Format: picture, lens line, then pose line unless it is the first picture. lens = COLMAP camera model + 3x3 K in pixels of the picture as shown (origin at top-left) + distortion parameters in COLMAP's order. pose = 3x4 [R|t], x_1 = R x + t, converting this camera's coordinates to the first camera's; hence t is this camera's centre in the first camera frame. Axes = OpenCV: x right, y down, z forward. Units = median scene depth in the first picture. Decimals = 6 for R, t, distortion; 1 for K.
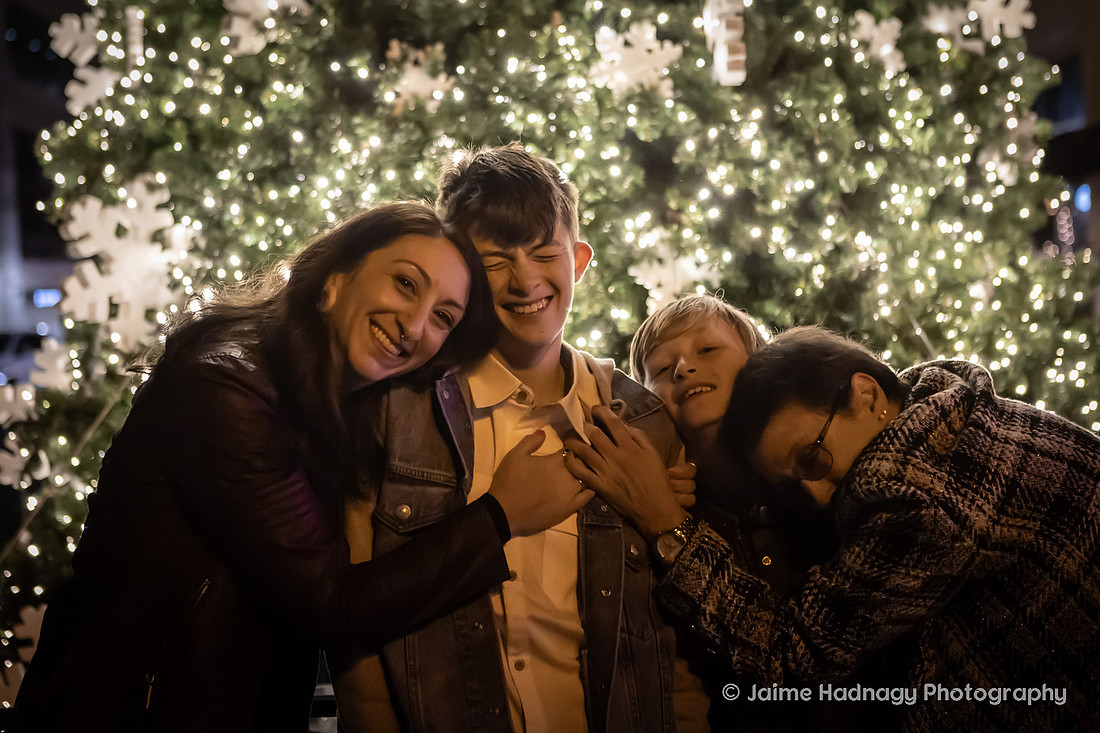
lens RADIAL K [[1594.0, 0, 552.0], [0, 1594.0, 361.1], [0, 0, 1]] dist [-0.043893, 0.000000]
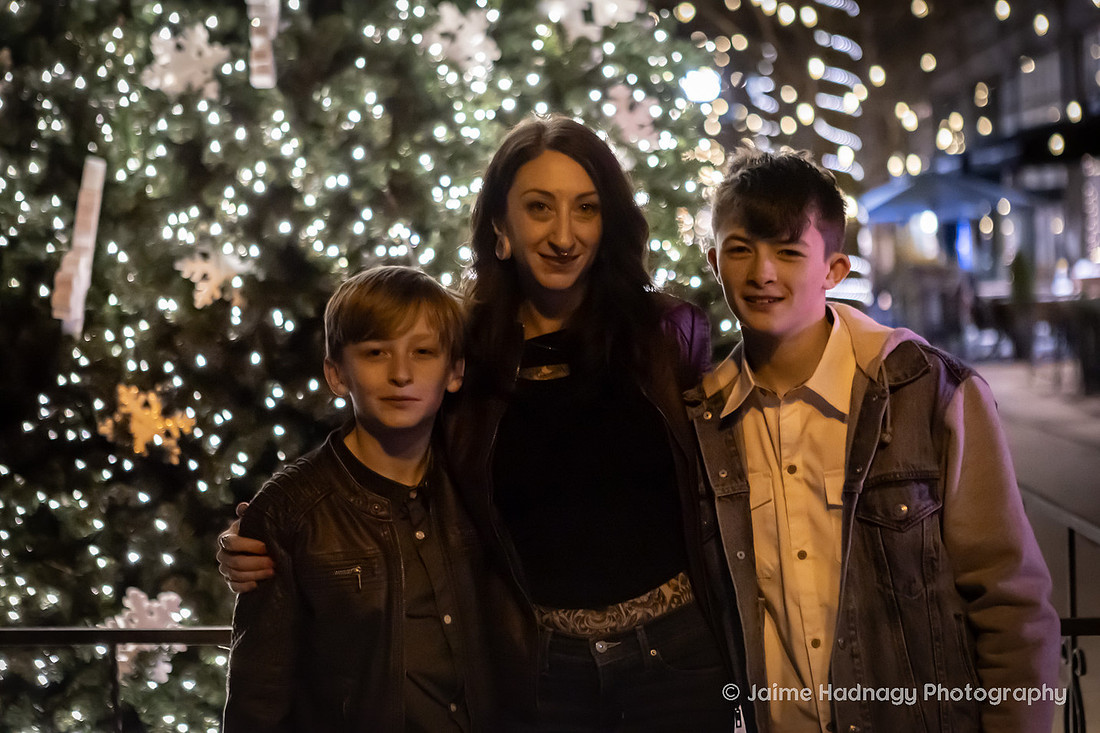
lens RADIAL K [[2110.3, 0, 545.2], [0, 2110.3, 320.3], [0, 0, 1]] dist [-0.043788, 0.000000]
pose [[0.996657, -0.004135, -0.081598, 0.402575], [0.003261, 0.999936, -0.010843, -0.004159], [0.081638, 0.010540, 0.996606, -0.360794]]
